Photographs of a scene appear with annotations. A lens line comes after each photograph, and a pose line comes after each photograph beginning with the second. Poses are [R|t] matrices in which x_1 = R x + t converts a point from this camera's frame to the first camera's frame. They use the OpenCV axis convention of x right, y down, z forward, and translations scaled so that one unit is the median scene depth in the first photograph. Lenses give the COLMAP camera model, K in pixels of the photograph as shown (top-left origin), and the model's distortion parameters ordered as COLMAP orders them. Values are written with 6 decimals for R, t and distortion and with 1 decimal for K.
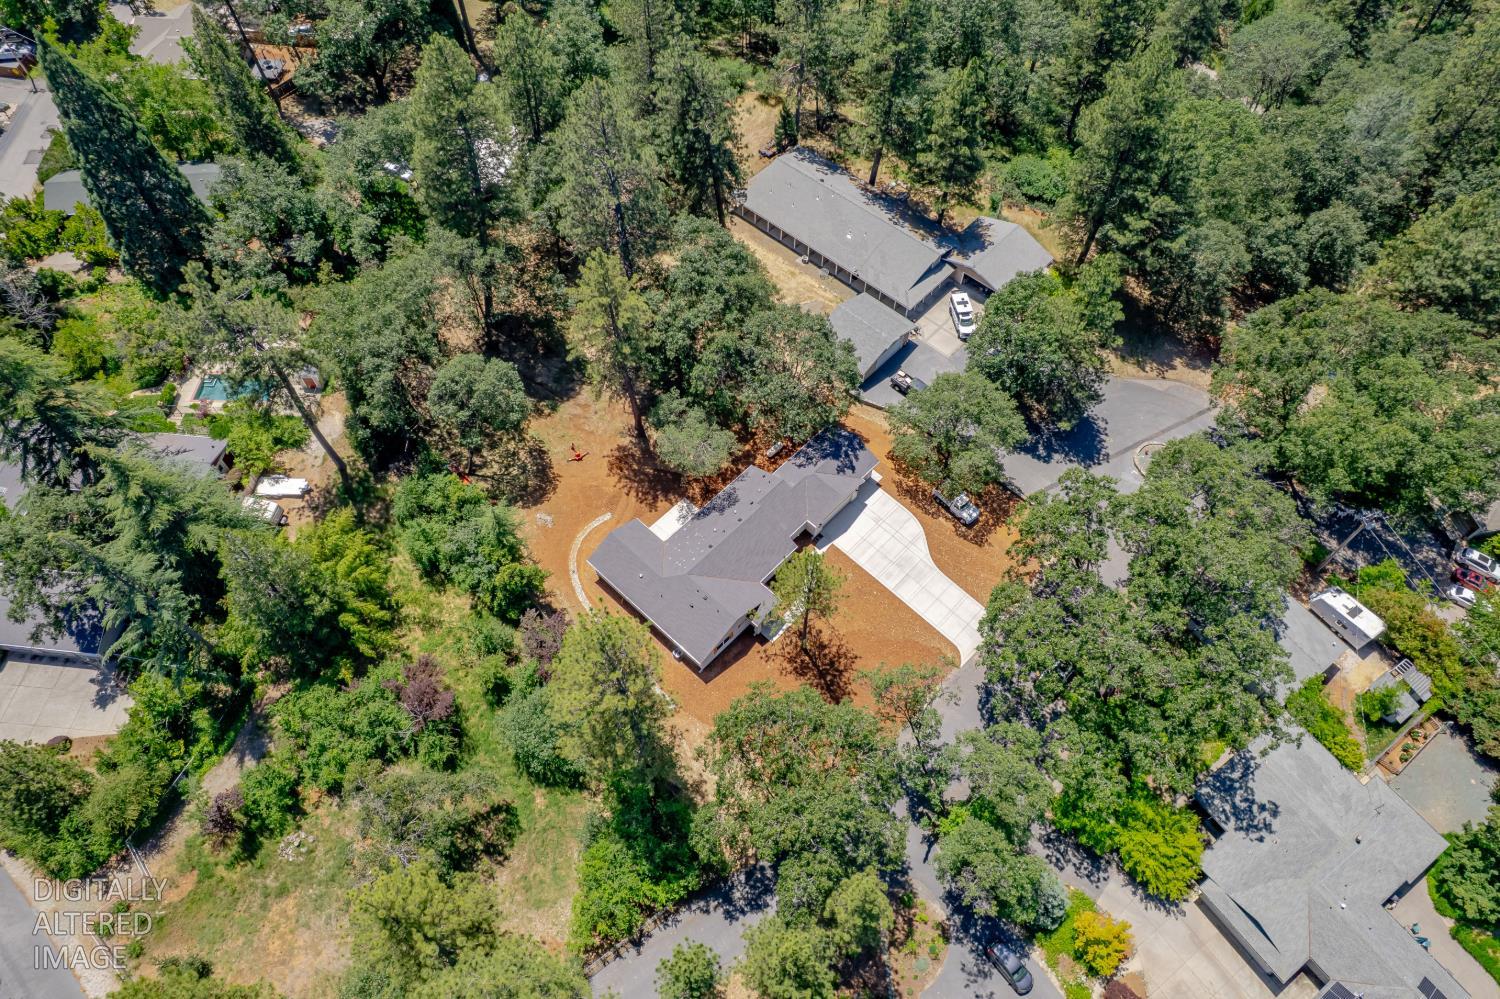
lens RADIAL K [[965.4, 0, 740.2], [0, 965.4, 496.2], [0, 0, 1]] dist [-0.078962, 0.070508]
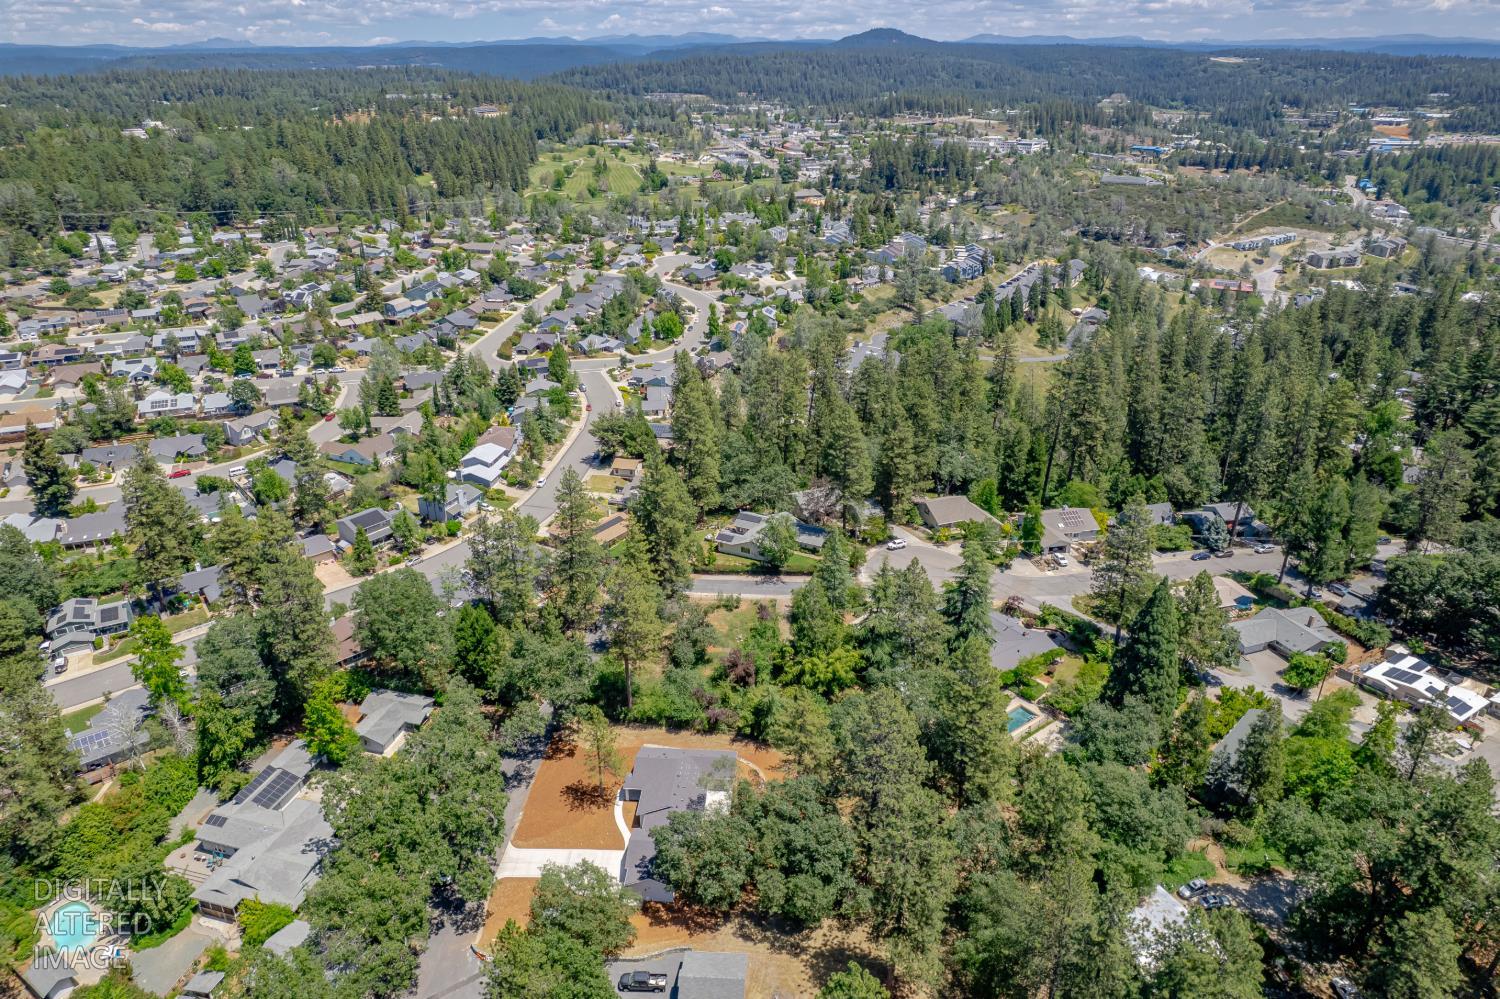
lens RADIAL K [[965.4, 0, 742.9], [0, 965.4, 500.5], [0, 0, 1]] dist [-0.078962, 0.070508]
pose [[-0.769715, 0.272213, -0.577441, 0.618242], [-0.535406, 0.217356, 0.816147, -1.273075], [0.347676, 0.937367, -0.021557, 0.588896]]
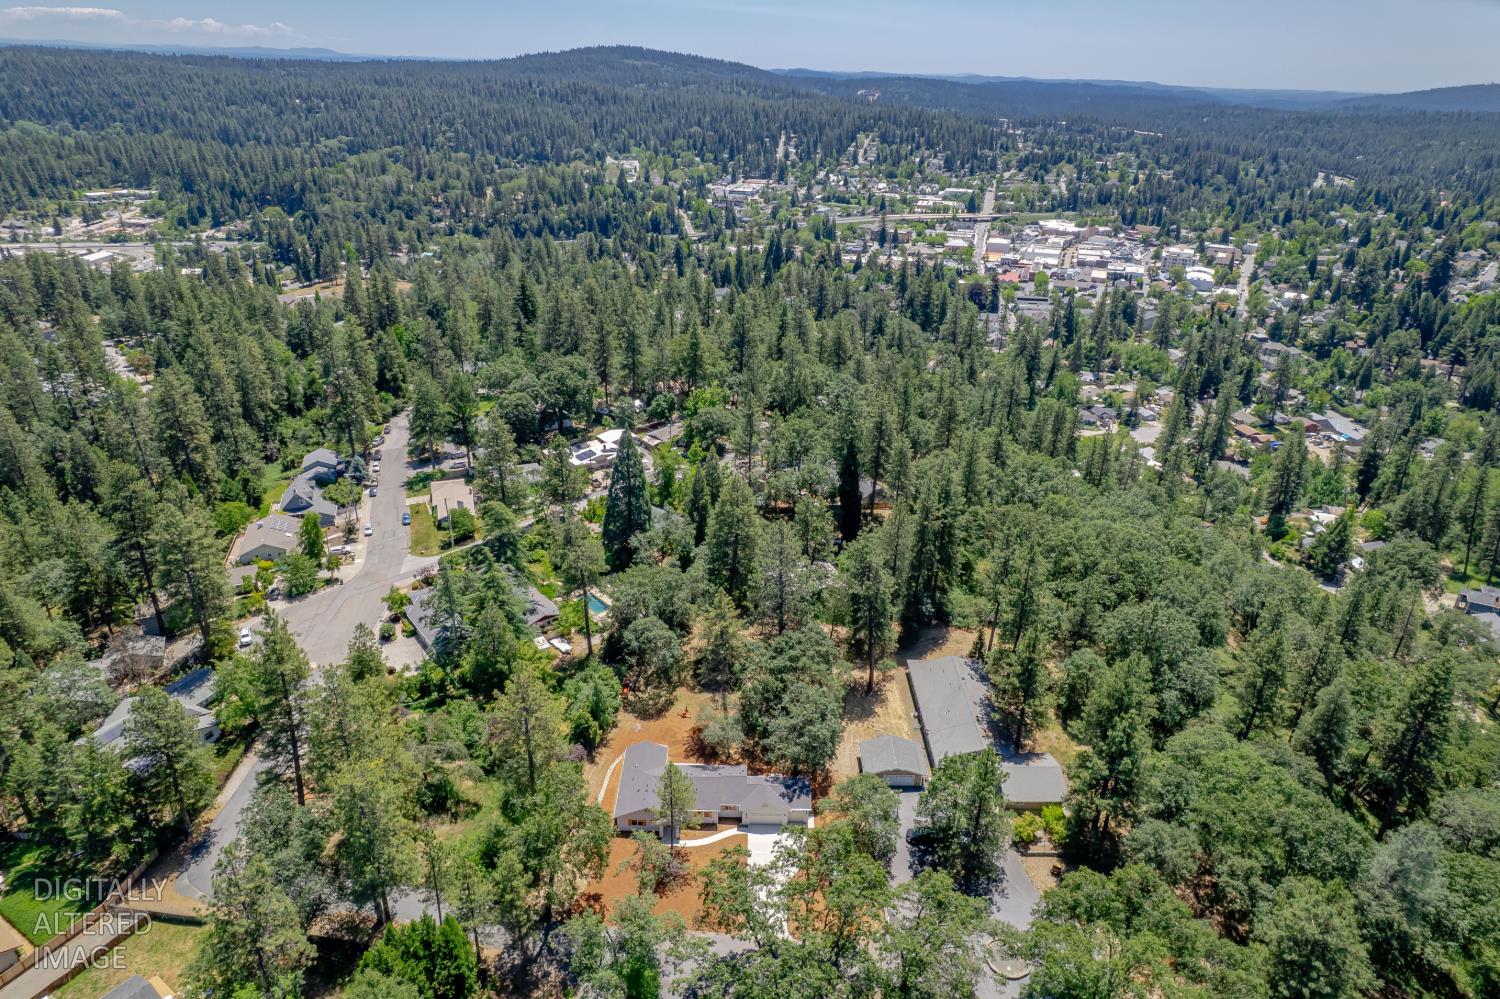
lens RADIAL K [[965.4, 0, 748.2], [0, 965.4, 473.5], [0, 0, 1]] dist [-0.078962, 0.070508]
pose [[0.685759, 0.302022, -0.662207, 0.855282], [-0.623385, 0.713341, -0.320213, 0.118442], [0.375668, 0.632398, 0.677455, -0.298783]]
